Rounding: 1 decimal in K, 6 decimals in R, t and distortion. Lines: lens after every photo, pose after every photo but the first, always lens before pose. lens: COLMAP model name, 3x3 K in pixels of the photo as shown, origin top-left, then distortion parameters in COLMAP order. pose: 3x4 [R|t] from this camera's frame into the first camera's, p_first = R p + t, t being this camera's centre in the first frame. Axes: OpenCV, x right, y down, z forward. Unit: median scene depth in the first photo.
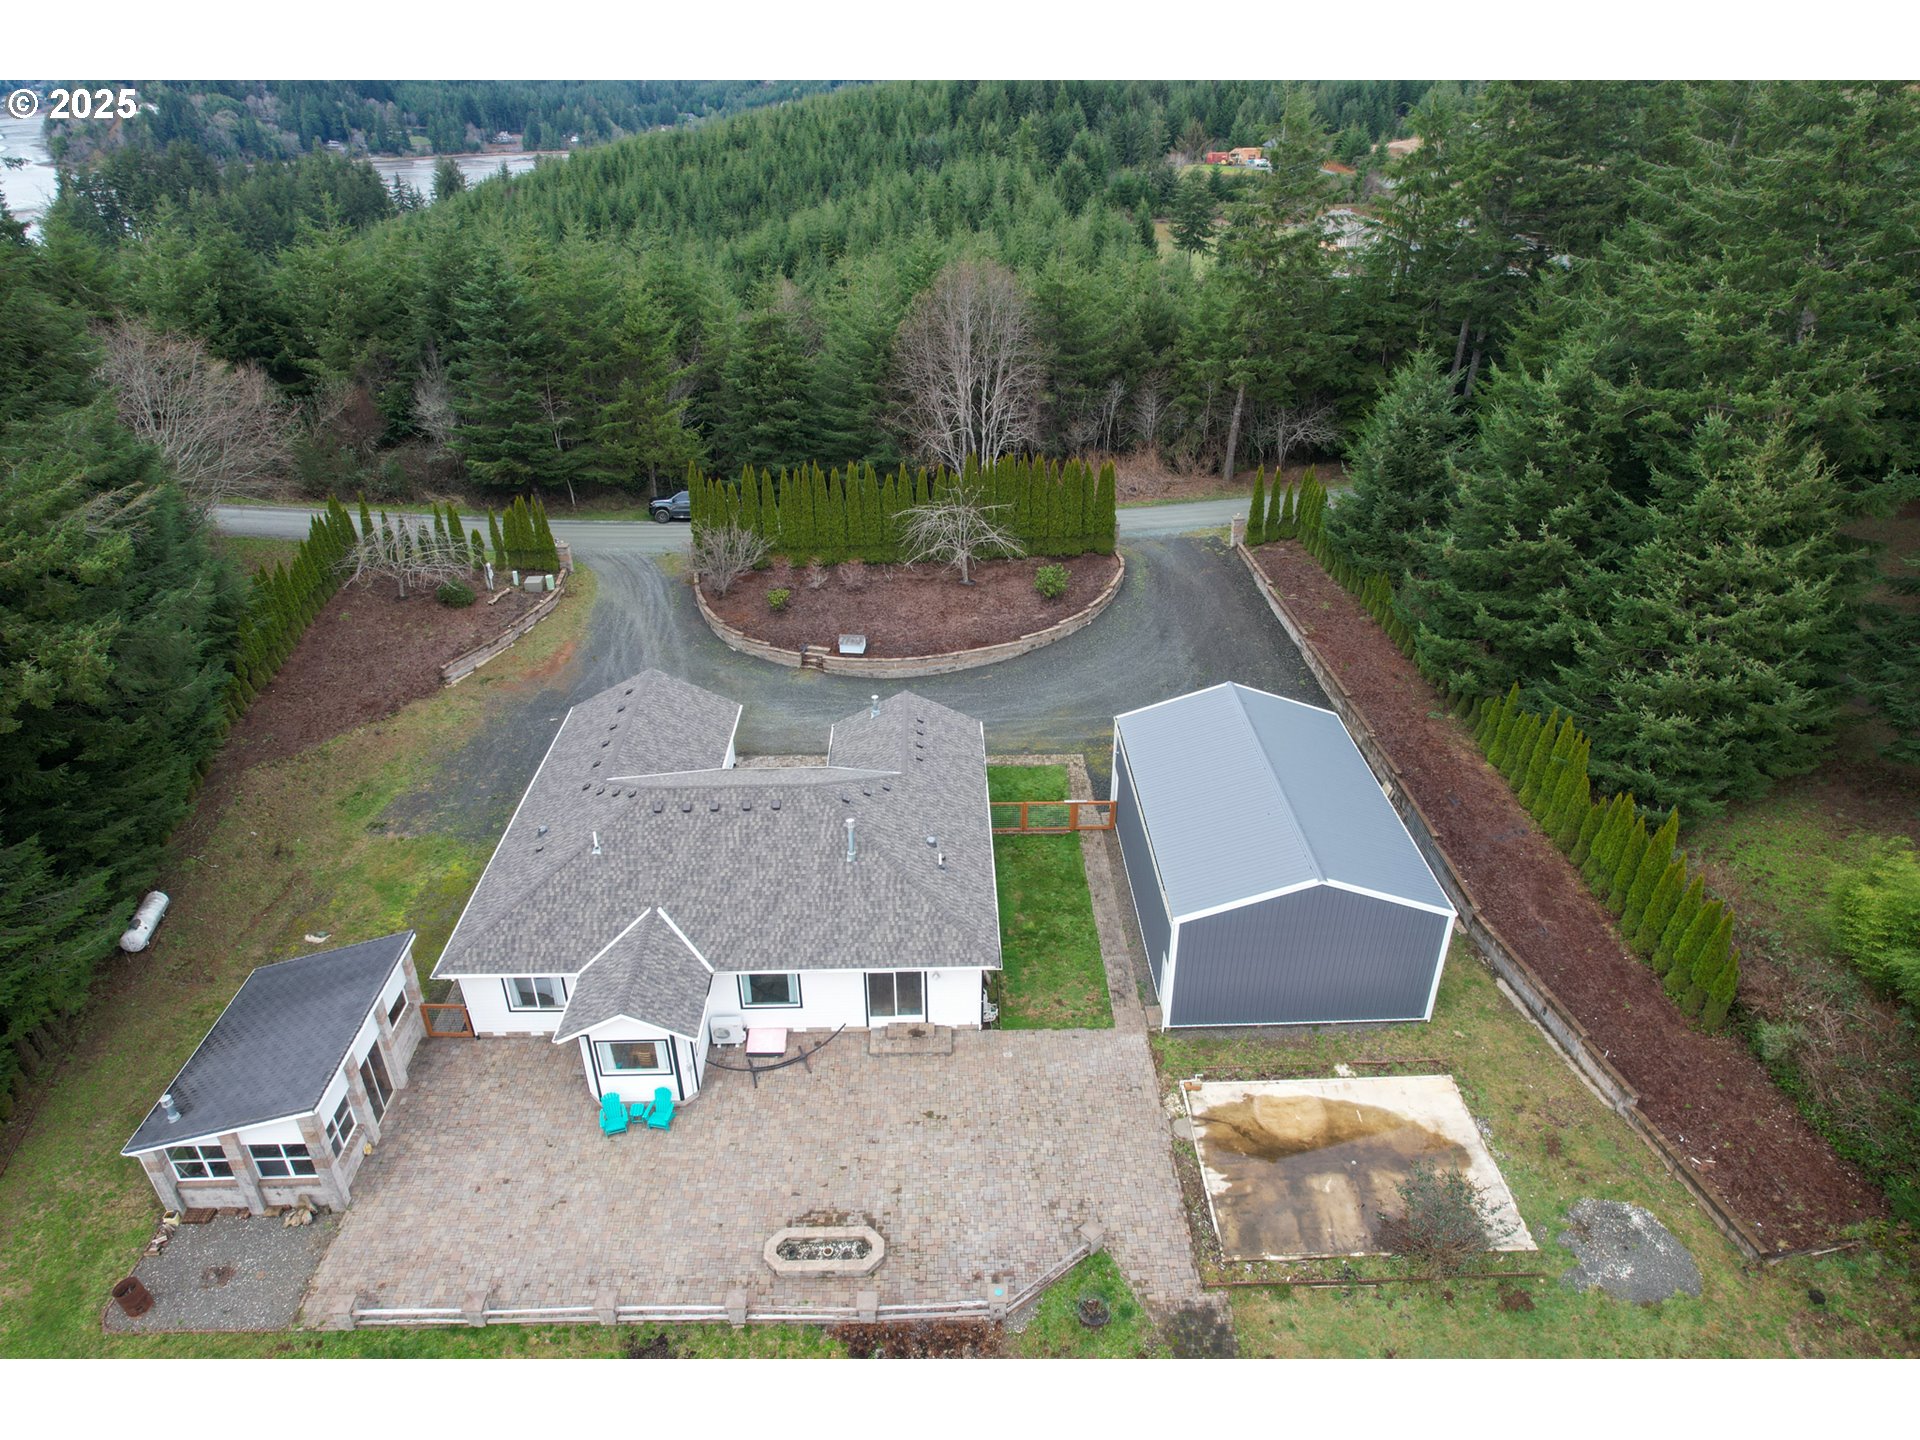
lens RADIAL K [[1240.8, 0, 955.6], [0, 1240.8, 723.4], [0, 0, 1]] dist [-0.033425, 0.014718]
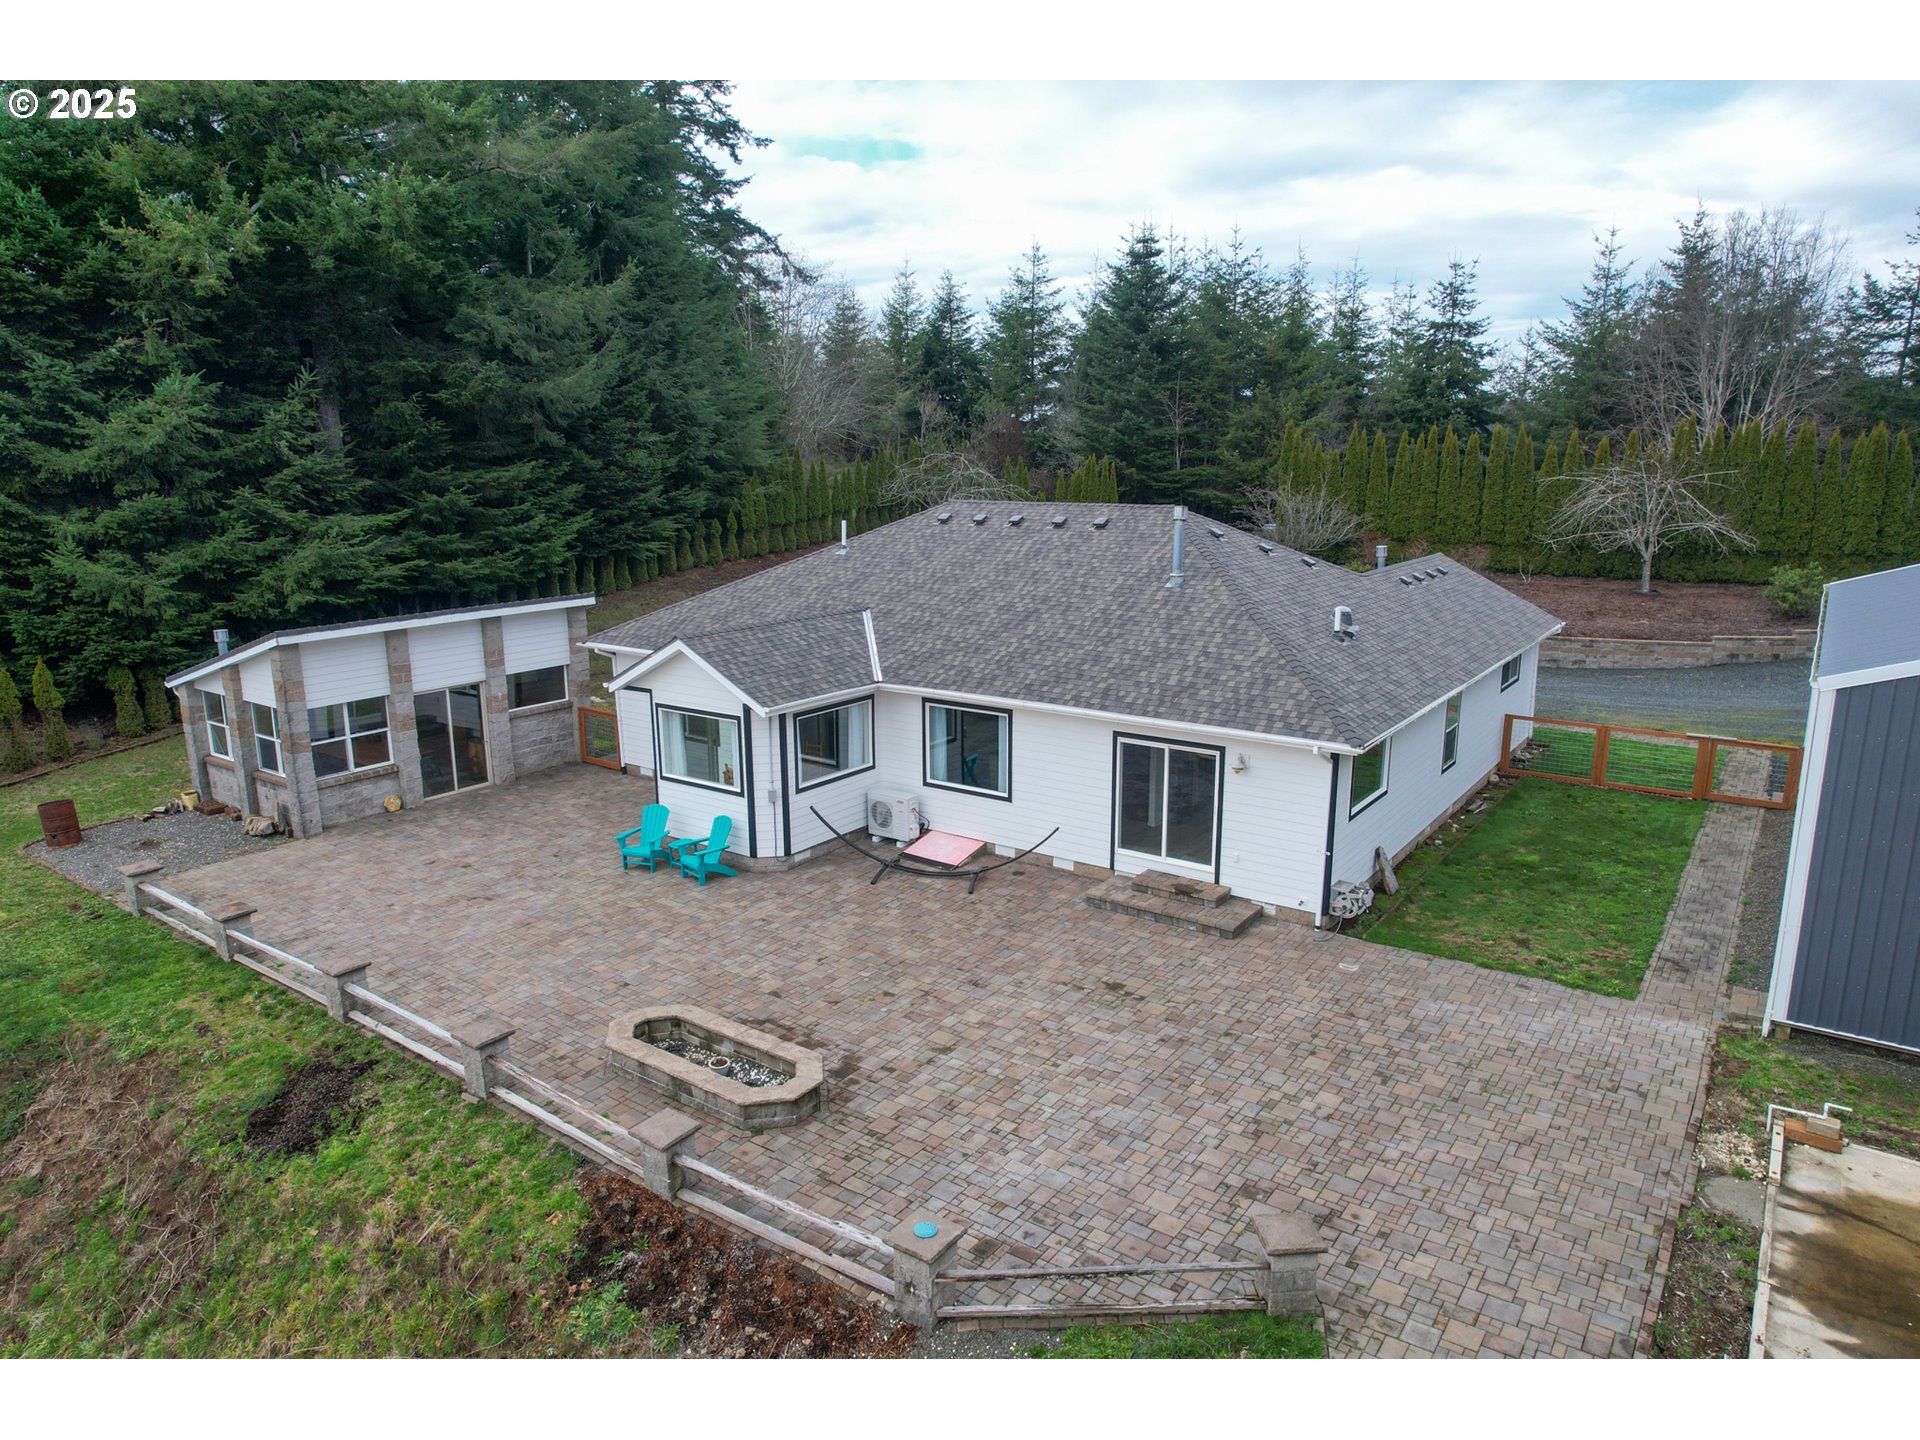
lens RADIAL K [[1240.8, 0, 964.3], [0, 1240.8, 716.8], [0, 0, 1]] dist [-0.033425, 0.014718]
pose [[0.805143, 0.145681, -0.574910, 0.180133], [-0.303892, 0.933776, -0.188974, 0.320160], [0.509307, 0.326862, 0.796095, 0.562302]]
